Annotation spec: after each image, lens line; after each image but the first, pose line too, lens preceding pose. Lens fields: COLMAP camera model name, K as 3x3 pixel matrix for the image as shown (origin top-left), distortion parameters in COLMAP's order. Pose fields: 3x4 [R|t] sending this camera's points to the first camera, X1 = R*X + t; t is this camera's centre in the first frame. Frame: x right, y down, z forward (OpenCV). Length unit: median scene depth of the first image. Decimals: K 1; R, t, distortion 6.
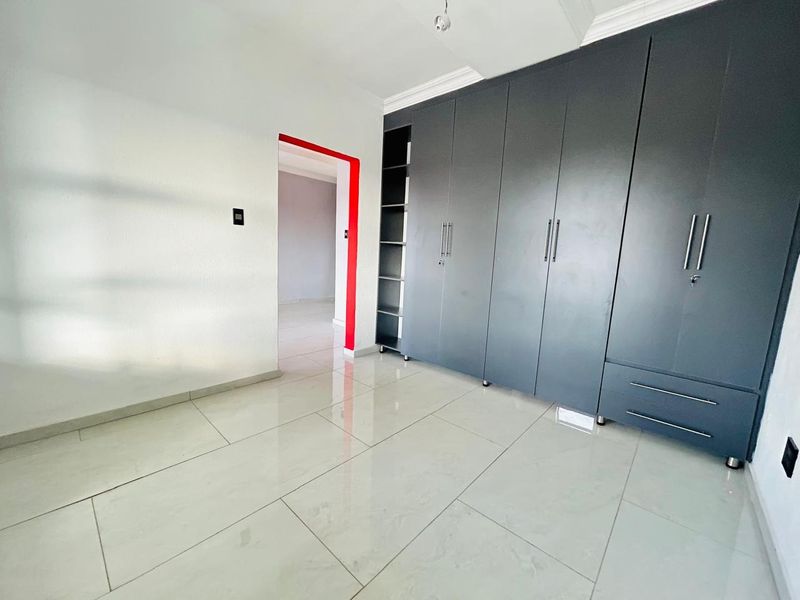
lens RADIAL K [[323.8, 0, 398.3], [0, 323.8, 300.7], [0, 0, 1]] dist [0.000184, 0.000282]
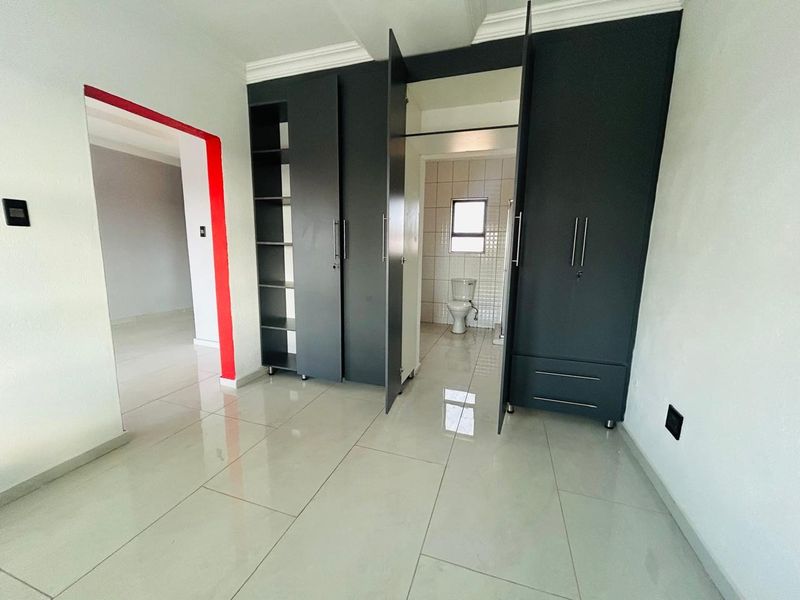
lens RADIAL K [[323.8, 0, 398.3], [0, 323.8, 300.7], [0, 0, 1]] dist [0.000184, 0.000282]
pose [[0.915029, -0.095814, 0.391844, -0.064647], [0.085337, 0.995375, 0.044114, -0.042567], [-0.394258, -0.006927, 0.918974, 0.109158]]
